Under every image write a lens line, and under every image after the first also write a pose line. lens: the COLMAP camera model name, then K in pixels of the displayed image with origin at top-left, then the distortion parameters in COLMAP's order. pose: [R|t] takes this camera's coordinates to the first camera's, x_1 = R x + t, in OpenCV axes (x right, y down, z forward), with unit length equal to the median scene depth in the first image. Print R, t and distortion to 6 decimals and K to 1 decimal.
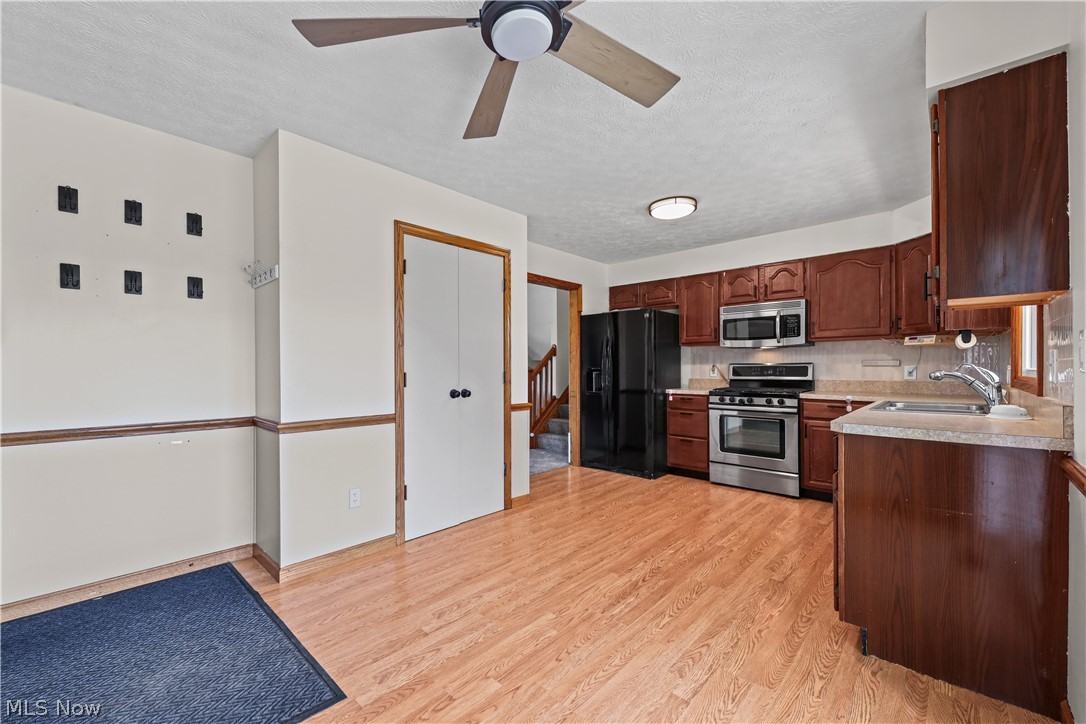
lens RADIAL K [[445.6, 0, 539.4], [0, 445.6, 366.3], [0, 0, 1]] dist [0.001008, 0.000112]
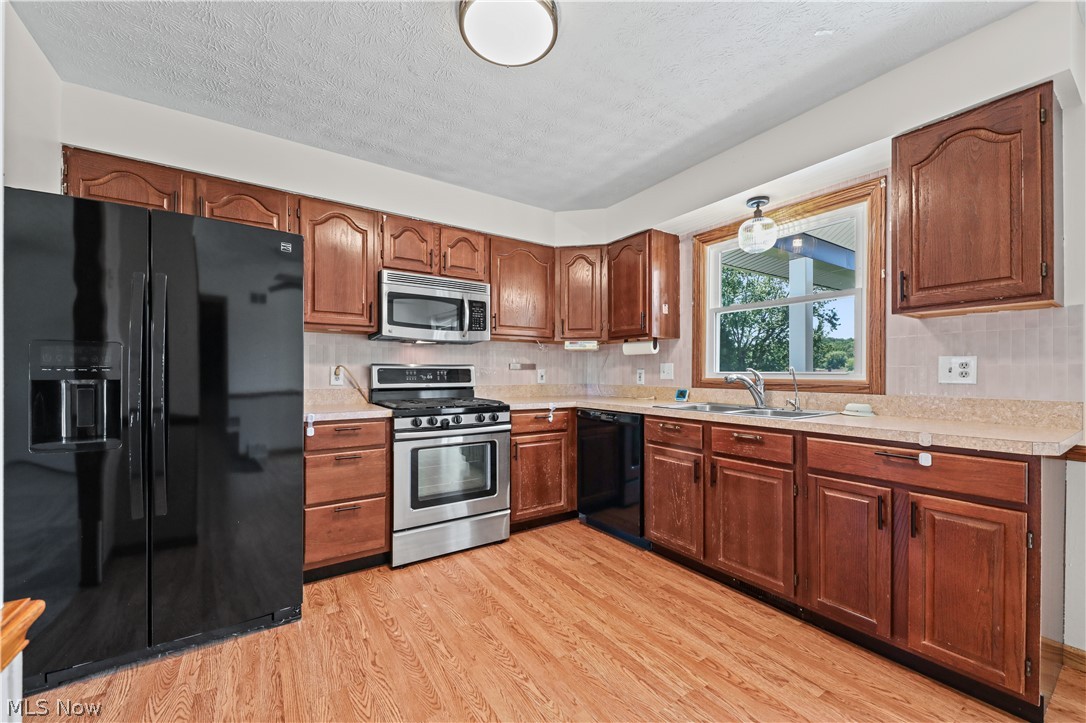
lens RADIAL K [[414.7, 0, 539.2], [0, 414.7, 373.5], [0, 0, 1]] dist [0.001801, -0.000043]
pose [[0.256287, 0.001727, 0.966599, -0.091521], [-0.005124, 0.999987, -0.000428, 0.007674], [-0.966587, -0.004843, 0.256293, 0.709613]]
